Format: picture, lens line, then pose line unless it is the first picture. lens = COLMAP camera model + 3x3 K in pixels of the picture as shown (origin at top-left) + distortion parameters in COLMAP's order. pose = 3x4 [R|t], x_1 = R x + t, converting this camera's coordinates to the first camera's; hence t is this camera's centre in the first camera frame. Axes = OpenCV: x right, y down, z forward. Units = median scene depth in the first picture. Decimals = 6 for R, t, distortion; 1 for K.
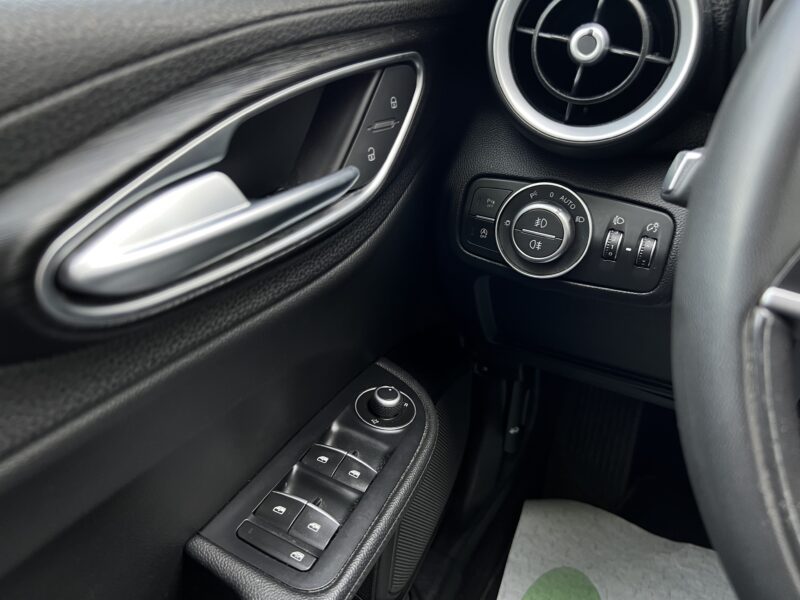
lens RADIAL K [[605.3, 0, 400.0], [0, 605.3, 300.0], [0, 0, 1]] dist [0.067916, -0.077414]
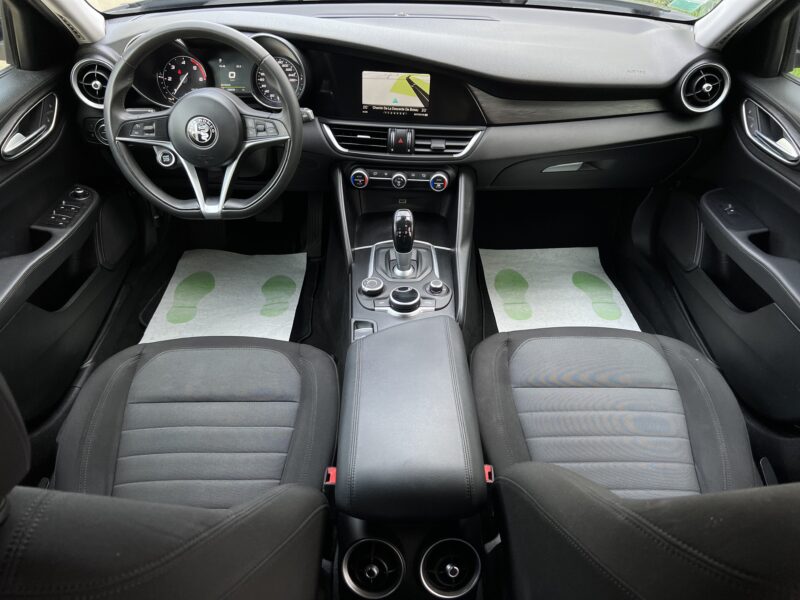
lens RADIAL K [[605.3, 0, 400.0], [0, 605.3, 300.0], [0, 0, 1]] dist [0.067916, -0.077414]
pose [[0.905764, -0.263576, 0.331842, 0.341519], [0.203164, 0.957271, 0.205805, 0.457556], [-0.371908, -0.118992, 0.920611, -3.206255]]
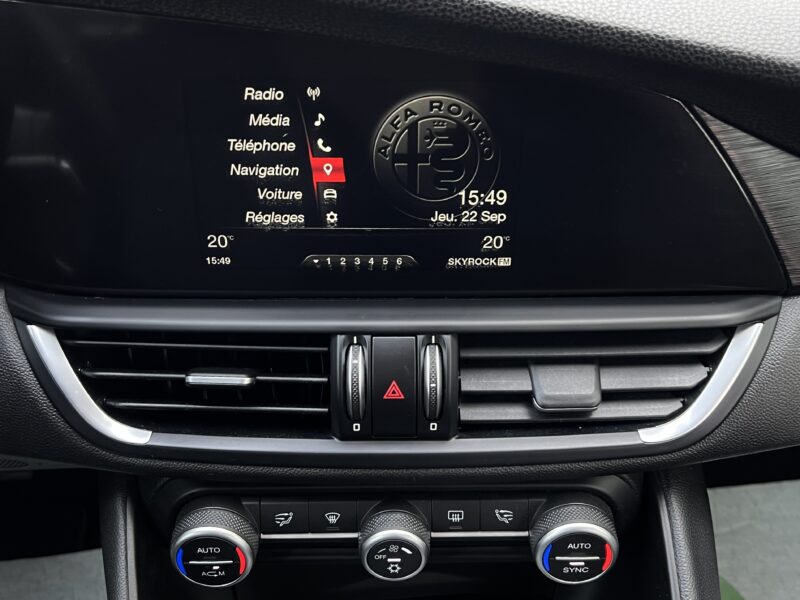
lens RADIAL K [[824.3, 0, 400.0], [0, 824.3, 300.0], [0, 0, 1]] dist [0.012468, 0.004395]
pose [[0.870933, -0.302575, 0.387201, 1.468155], [0.251451, 0.951387, 0.177865, -0.008162], [-0.422196, -0.057547, 0.904676, -0.622055]]
